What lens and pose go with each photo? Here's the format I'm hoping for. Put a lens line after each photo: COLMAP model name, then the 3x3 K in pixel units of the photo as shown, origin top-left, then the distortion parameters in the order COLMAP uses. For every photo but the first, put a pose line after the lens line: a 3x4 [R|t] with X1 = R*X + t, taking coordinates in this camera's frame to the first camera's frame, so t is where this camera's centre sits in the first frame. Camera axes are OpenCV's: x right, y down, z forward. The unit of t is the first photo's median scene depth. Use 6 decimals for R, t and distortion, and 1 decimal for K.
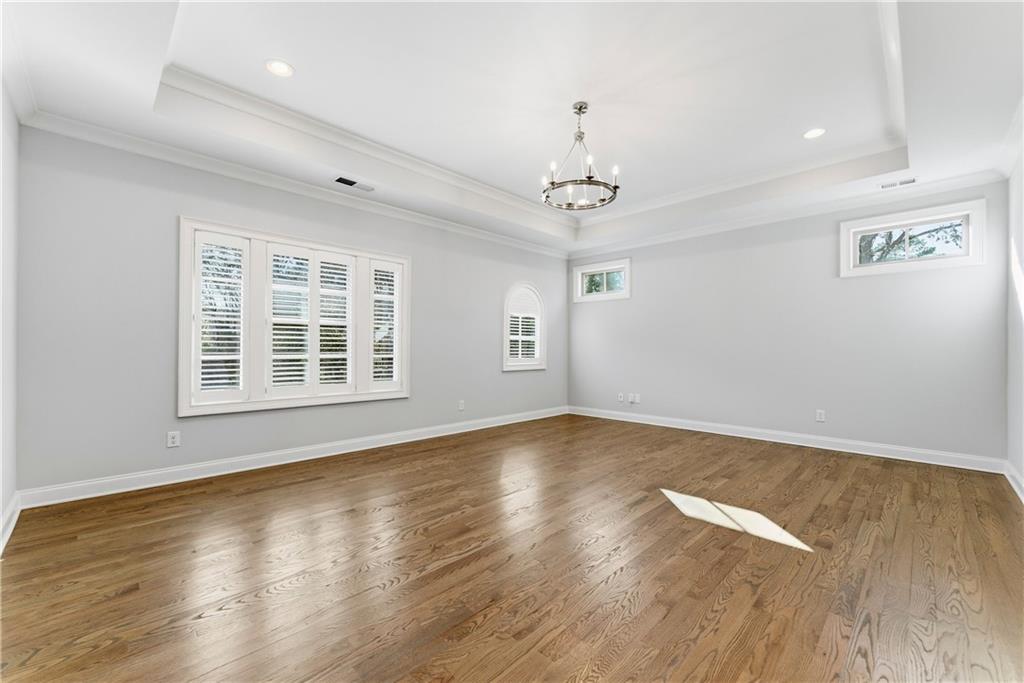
lens RADIAL K [[417.3, 0, 512.0], [0, 417.3, 341.5], [0, 0, 1]] dist [-0.001458, -0.000123]
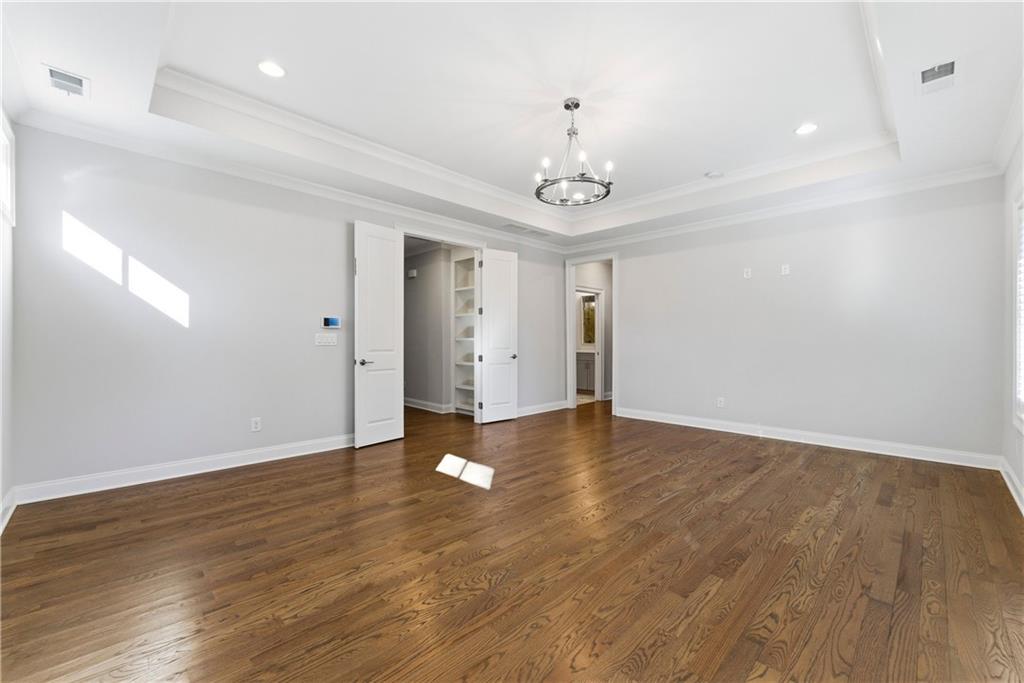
lens RADIAL K [[417.3, 0, 512.0], [0, 417.3, 341.5], [0, 0, 1]] dist [-0.001458, -0.000123]
pose [[-0.999941, -0.007623, 0.007783, 0.290992], [-0.007752, 0.999831, -0.016642, 0.025003], [-0.007655, -0.016701, -0.999831, 1.969553]]
